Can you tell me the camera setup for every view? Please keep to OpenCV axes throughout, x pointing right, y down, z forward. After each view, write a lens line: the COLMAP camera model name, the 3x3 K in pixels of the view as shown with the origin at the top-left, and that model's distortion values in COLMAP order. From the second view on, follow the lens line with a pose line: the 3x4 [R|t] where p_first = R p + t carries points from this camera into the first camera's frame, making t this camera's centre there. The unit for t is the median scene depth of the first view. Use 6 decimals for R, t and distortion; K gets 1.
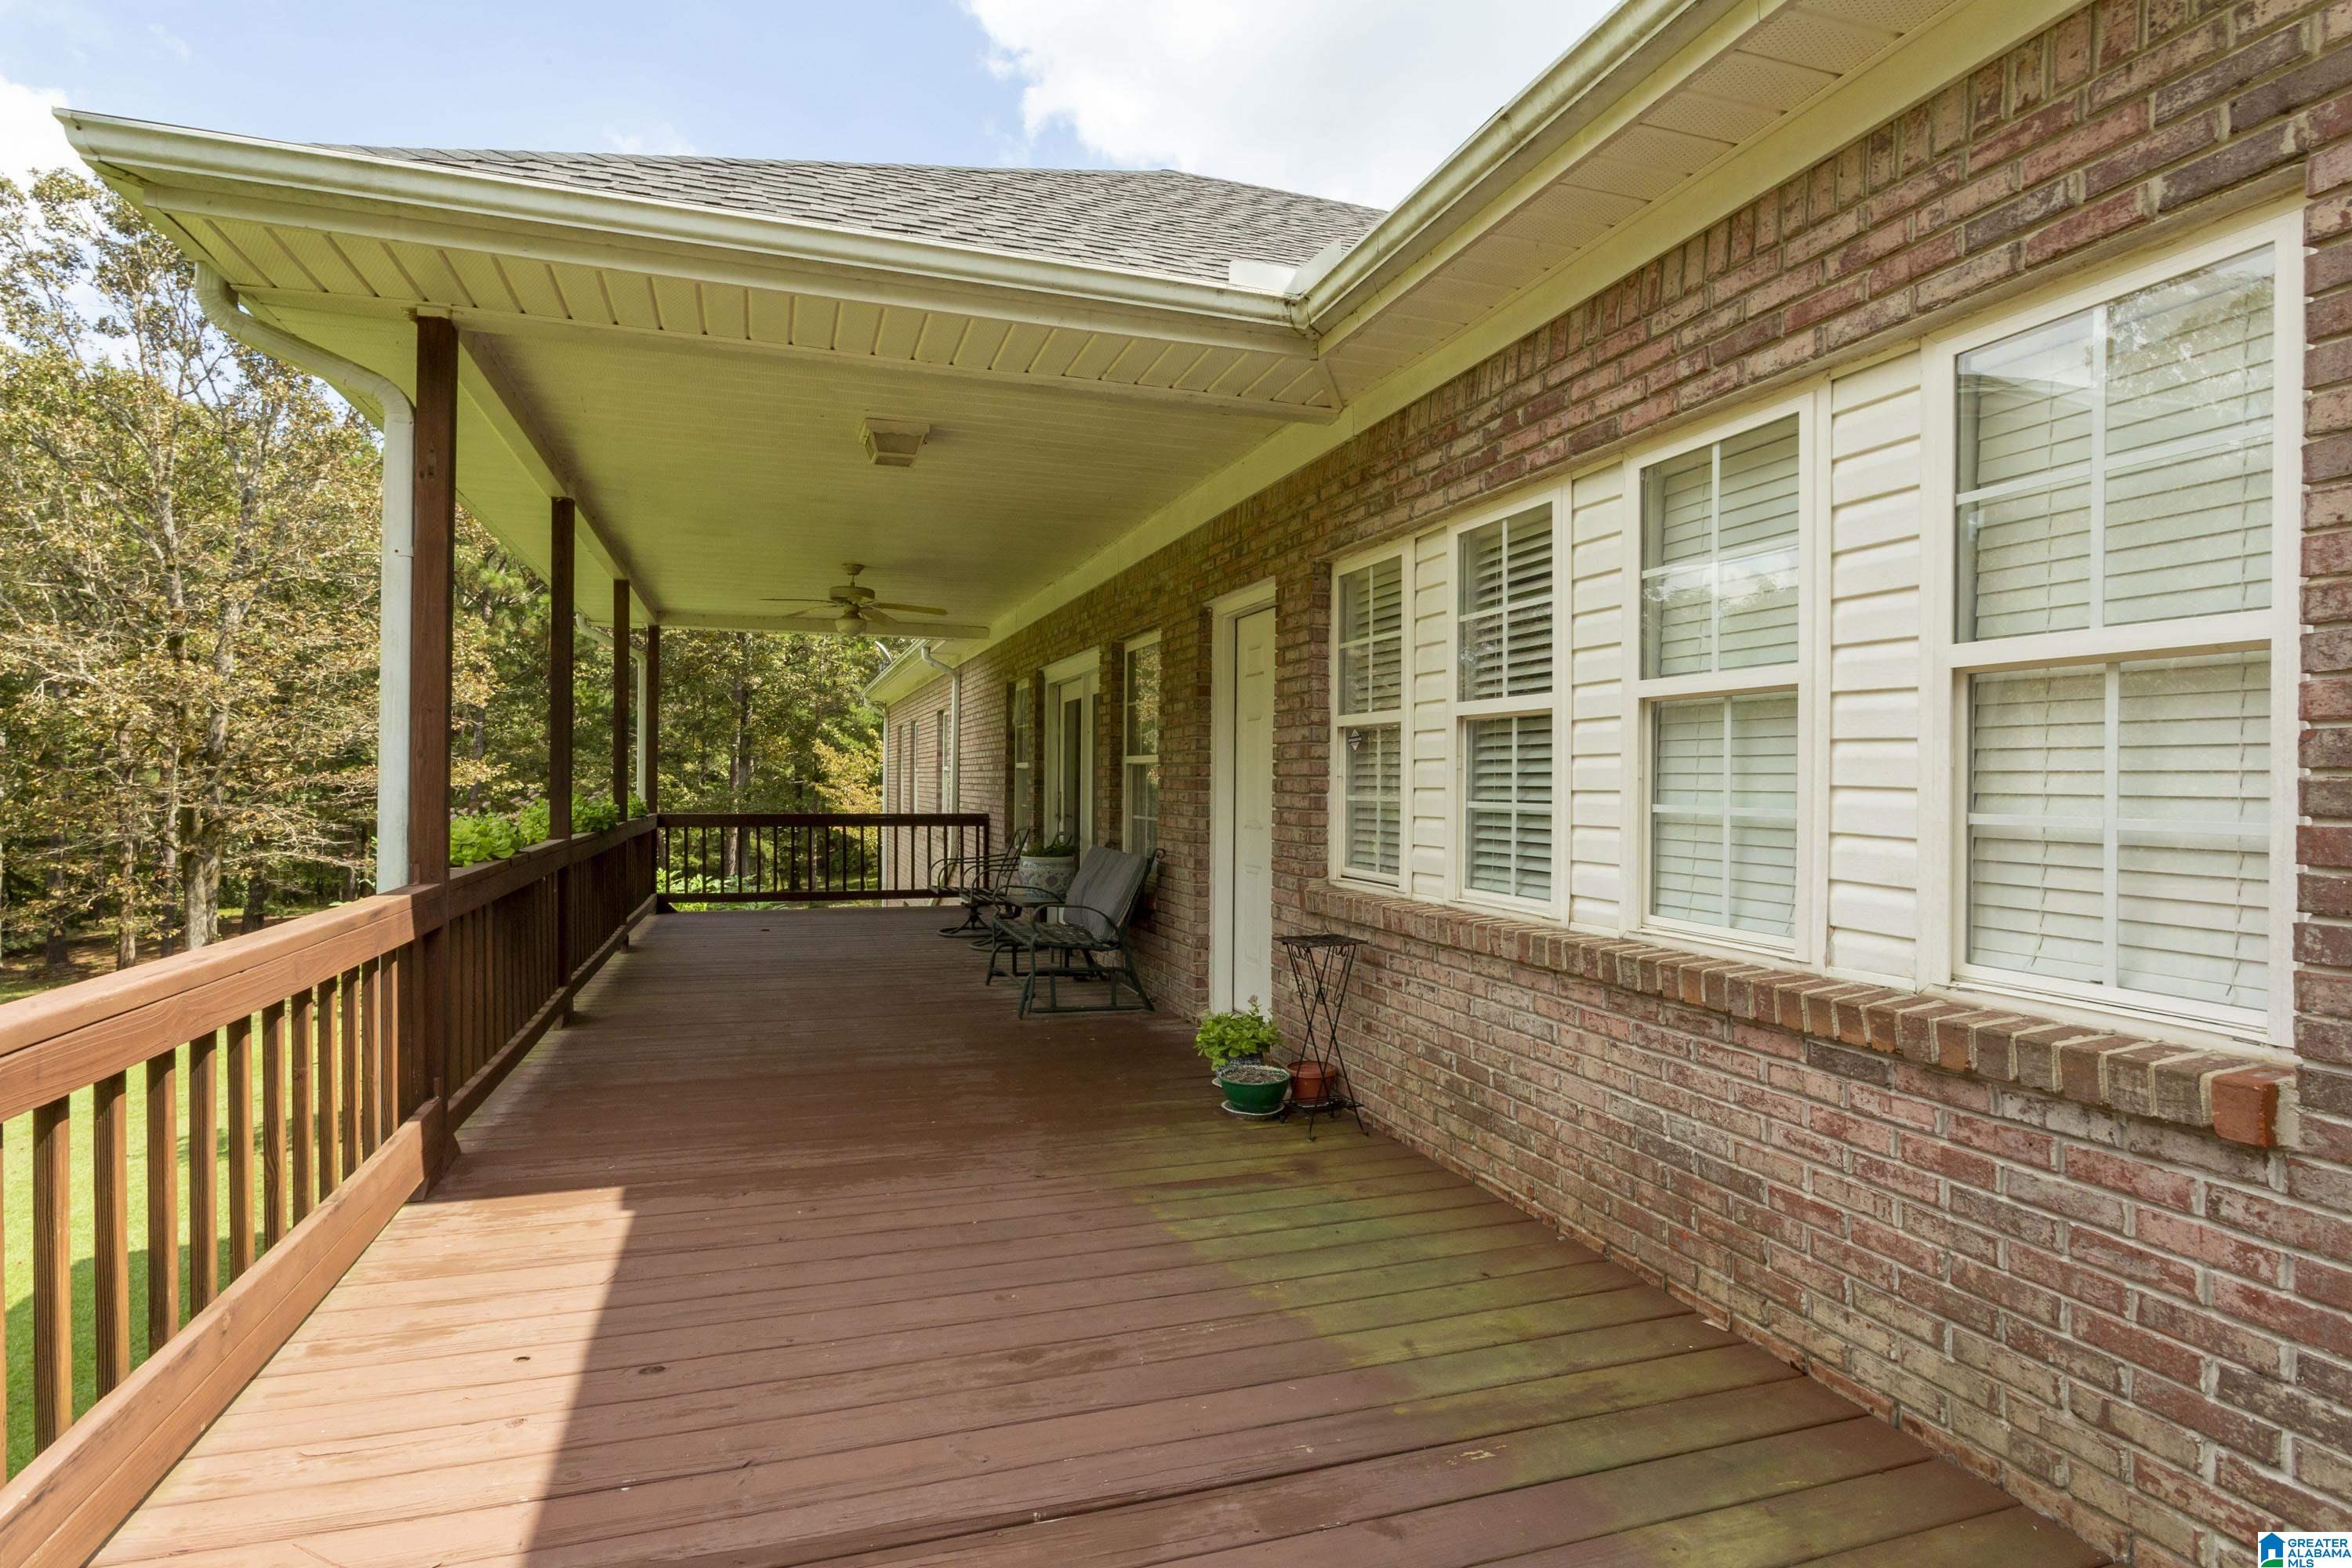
lens RADIAL K [[1103.7, 0, 1184.1], [0, 1103.7, 783.9], [0, 0, 1]] dist [0.004808, 0.000316]
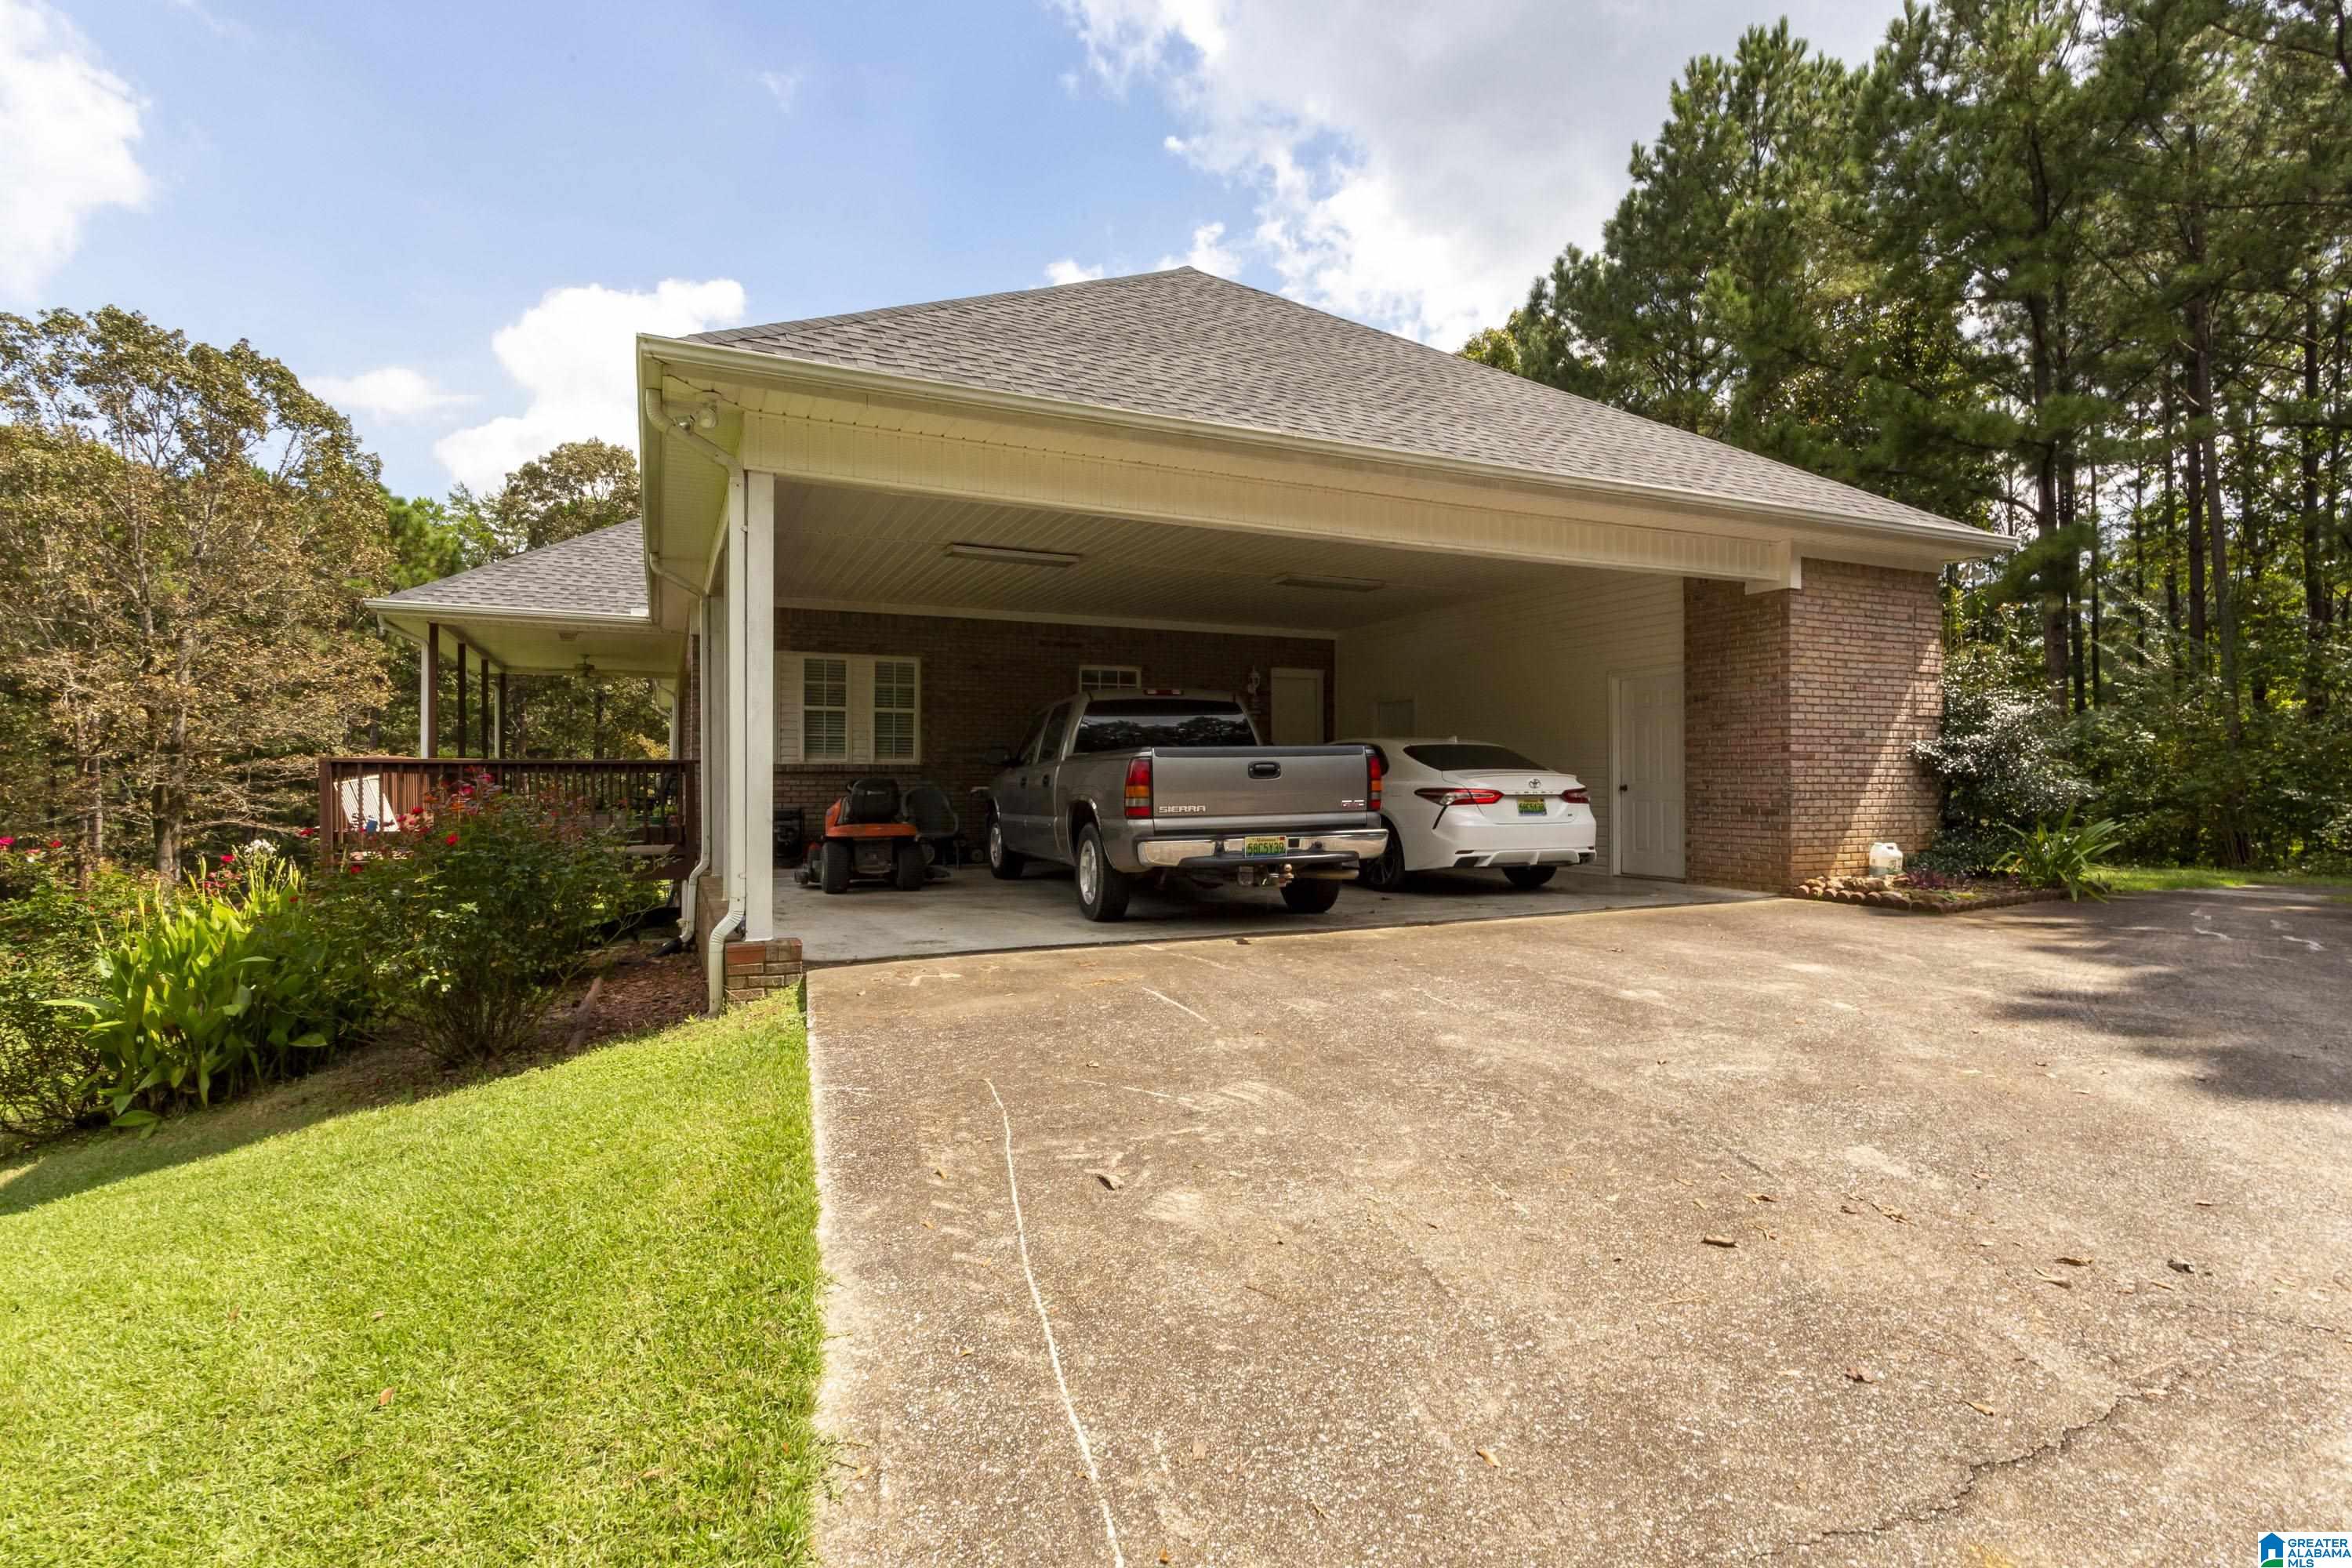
lens RADIAL K [[1139.9, 0, 1167.4], [0, 1139.9, 779.1], [0, 0, 1]] dist [0.002395, 0.001172]
pose [[0.998440, -0.004692, 0.055629, 0.230291], [0.005033, 0.999969, -0.005991, 0.026881], [-0.055599, 0.006262, 0.998434, -0.430109]]
